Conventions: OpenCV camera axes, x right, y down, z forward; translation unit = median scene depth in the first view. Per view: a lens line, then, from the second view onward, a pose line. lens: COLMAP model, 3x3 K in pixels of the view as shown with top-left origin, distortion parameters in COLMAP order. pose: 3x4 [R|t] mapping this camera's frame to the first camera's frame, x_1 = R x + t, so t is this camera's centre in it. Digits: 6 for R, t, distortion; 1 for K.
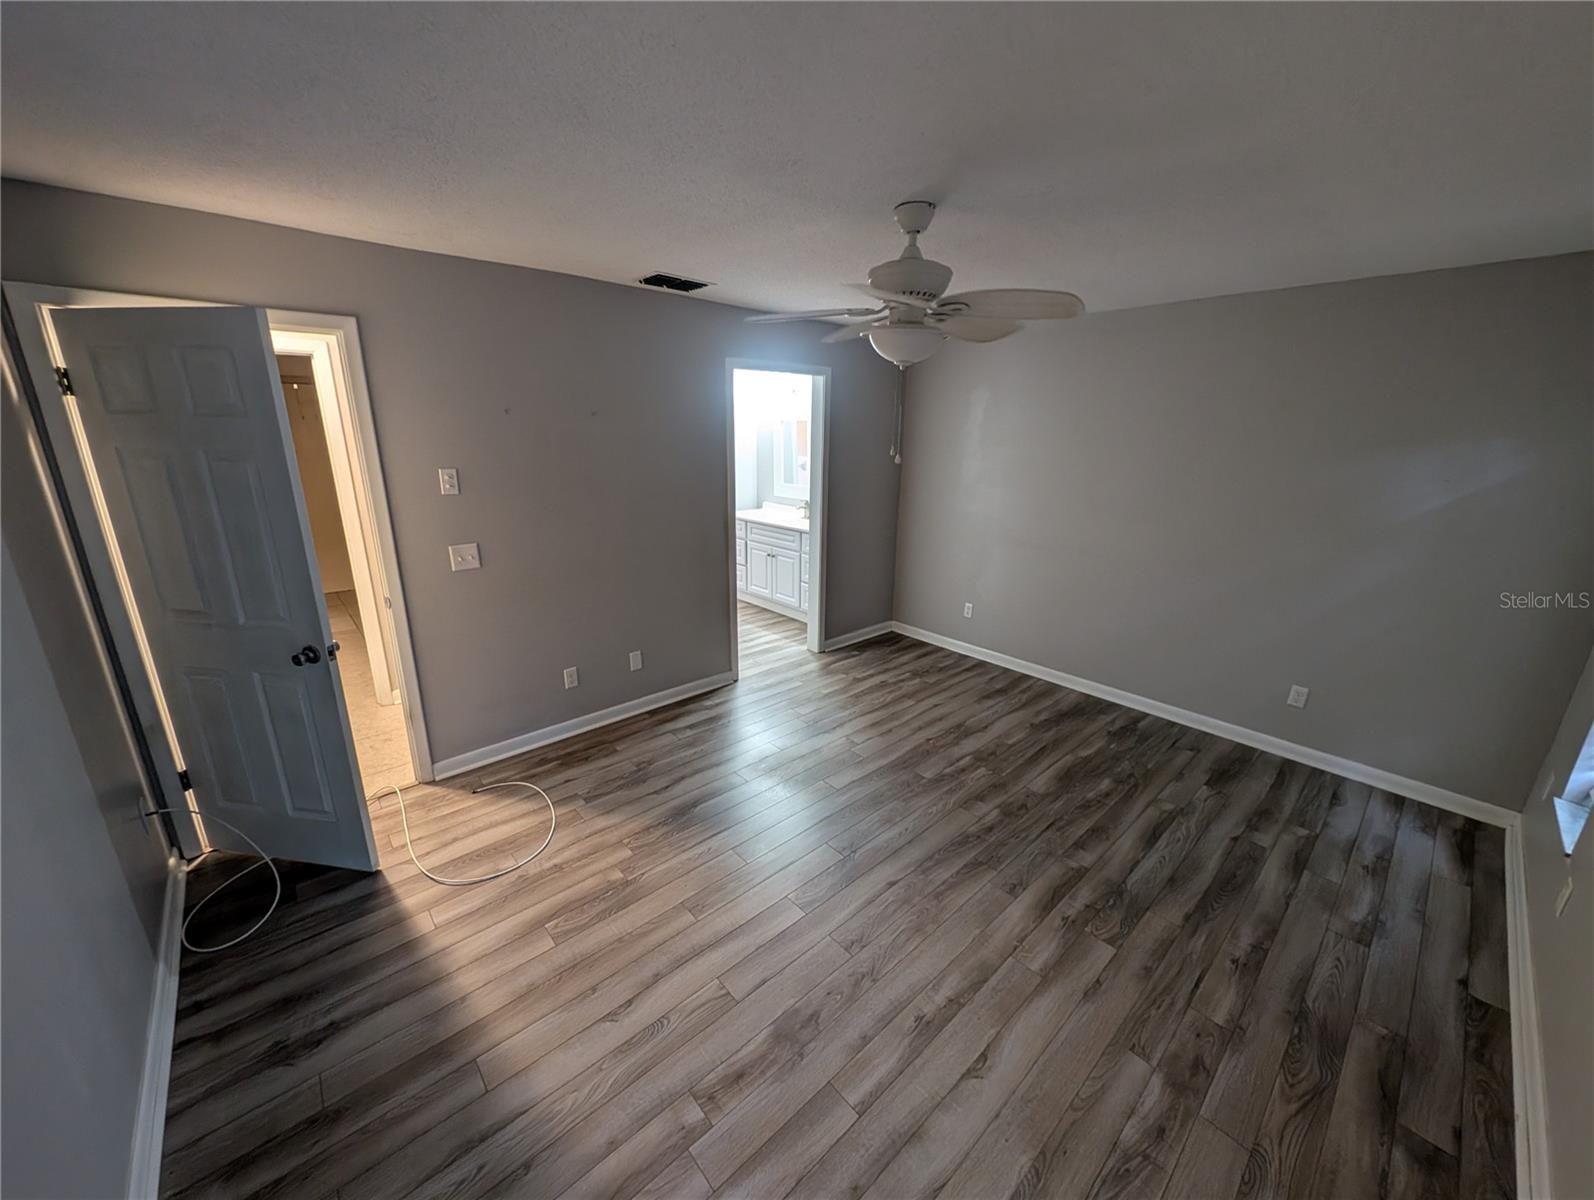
lens RADIAL K [[601.5, 0, 802.5], [0, 601.5, 600.1], [0, 0, 1]] dist [0.007851, -0.003506]
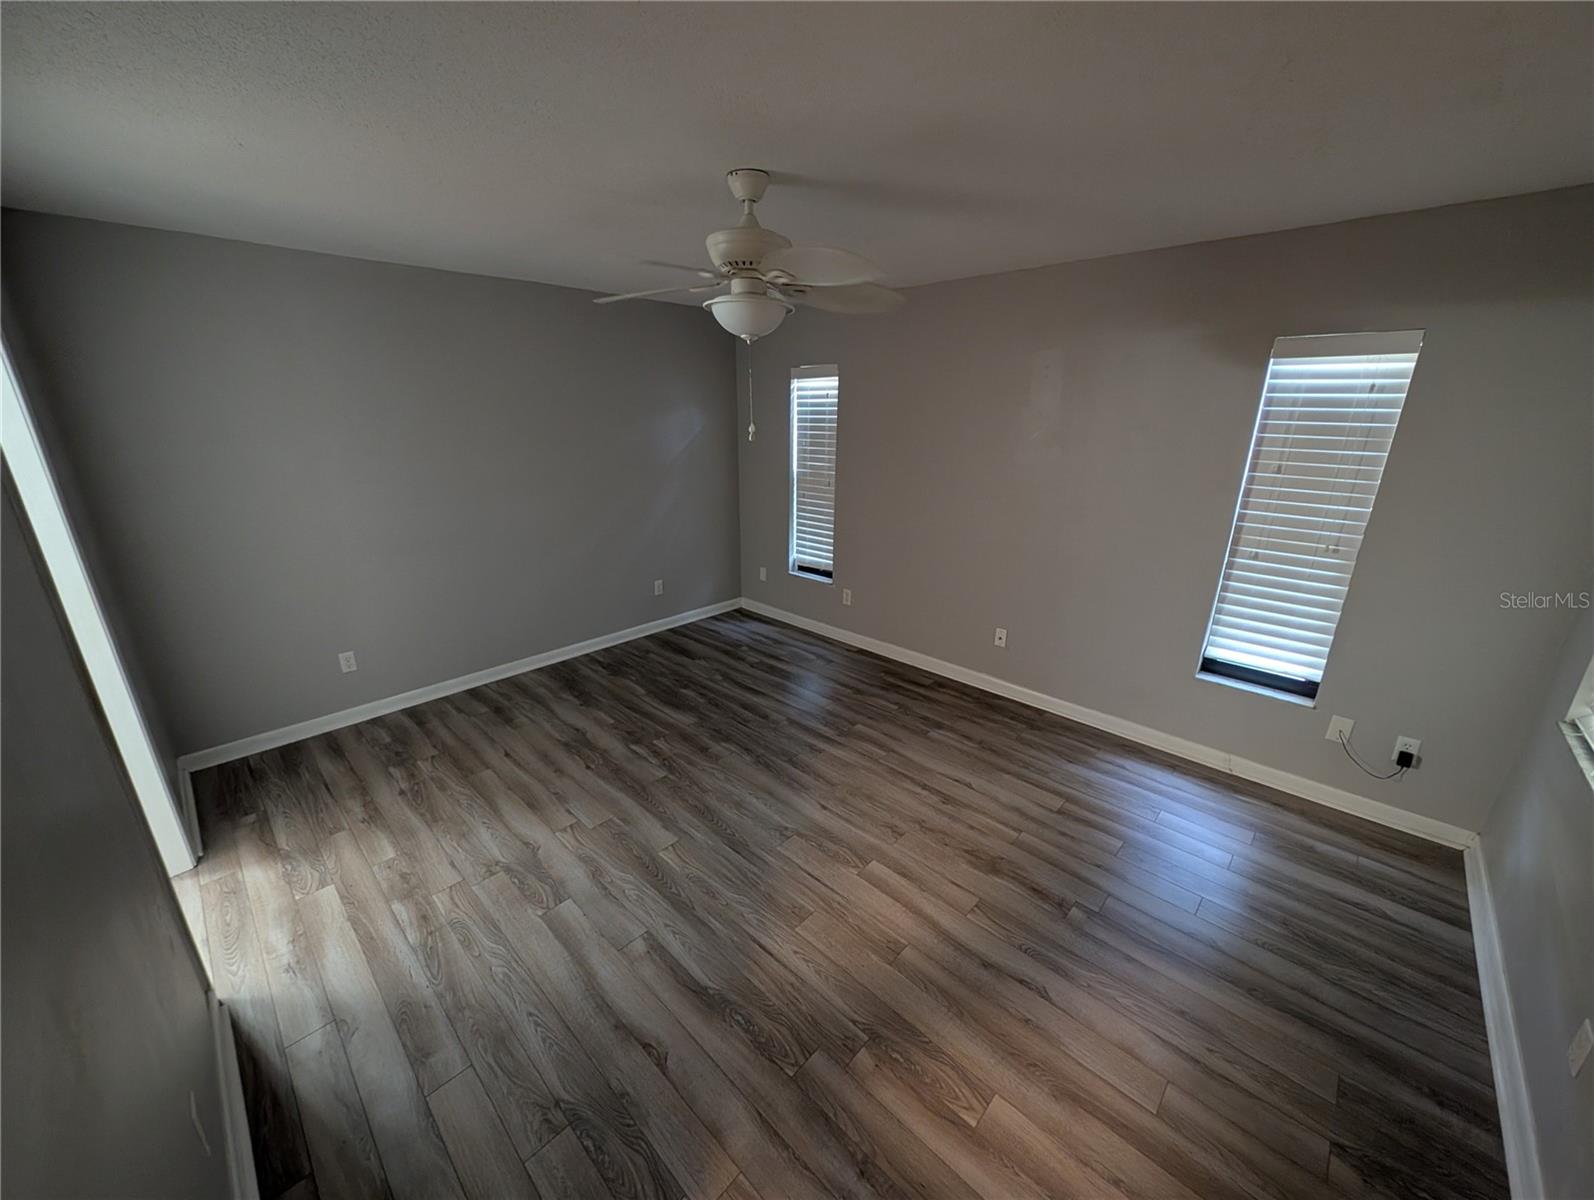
lens RADIAL K [[601.5, 0, 808.2], [0, 601.5, 597.7], [0, 0, 1]] dist [0.007851, -0.003506]
pose [[-0.082683, -0.313796, 0.945884, -0.571533], [0.273793, 0.905459, 0.324318, -0.183865], [-0.958228, 0.285792, 0.011049, 0.656849]]
